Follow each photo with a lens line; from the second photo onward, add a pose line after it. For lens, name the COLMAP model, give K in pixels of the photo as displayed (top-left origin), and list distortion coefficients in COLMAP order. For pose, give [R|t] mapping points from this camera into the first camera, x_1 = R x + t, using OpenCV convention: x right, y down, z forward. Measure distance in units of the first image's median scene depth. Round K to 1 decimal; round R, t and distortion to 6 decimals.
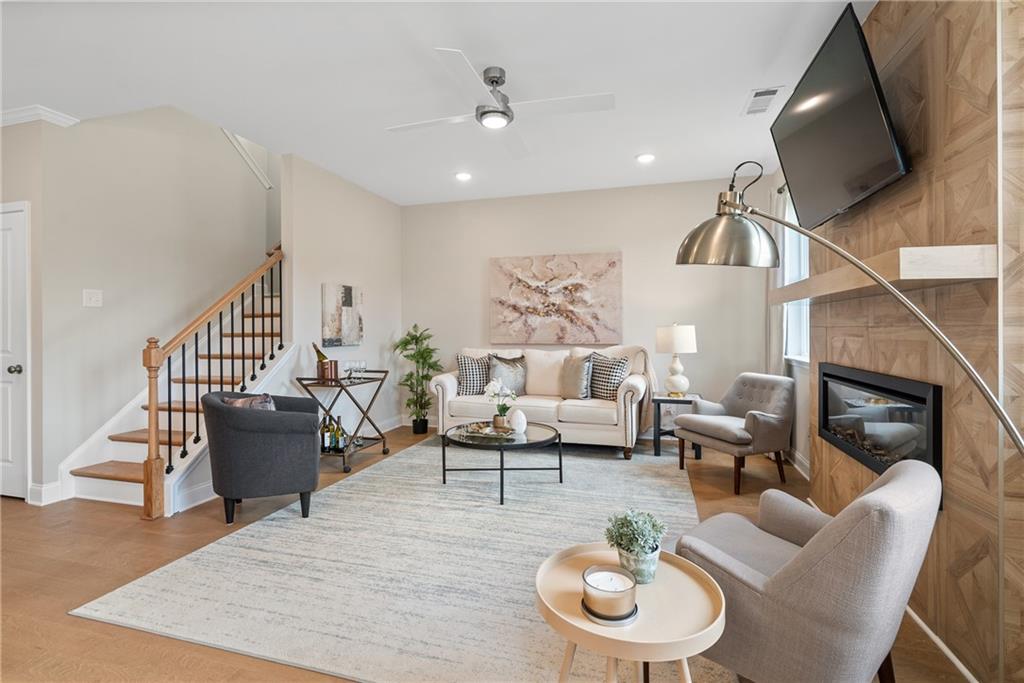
lens RADIAL K [[478.3, 0, 509.1], [0, 478.3, 333.9], [0, 0, 1]] dist [-0.004509, -0.000314]
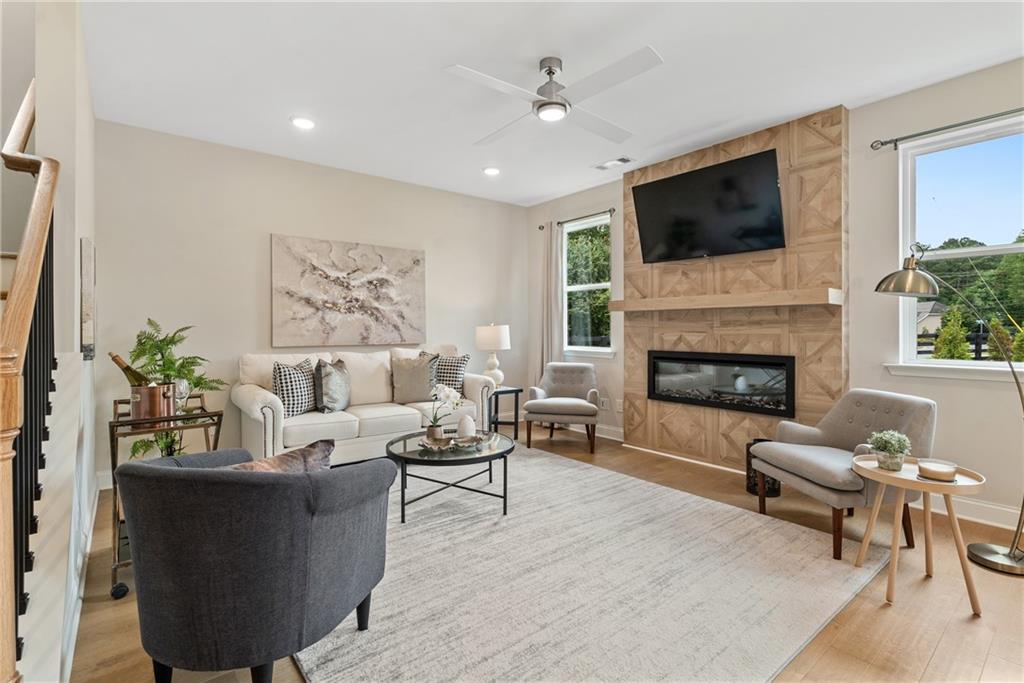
lens RADIAL K [[478.3, 0, 509.1], [0, 478.3, 333.9], [0, 0, 1]] dist [-0.004509, -0.000314]
pose [[0.567865, -0.006981, 0.823092, -0.498630], [0.007221, 0.999968, 0.003499, -0.000633], [-0.823090, 0.003957, 0.567897, 0.294272]]
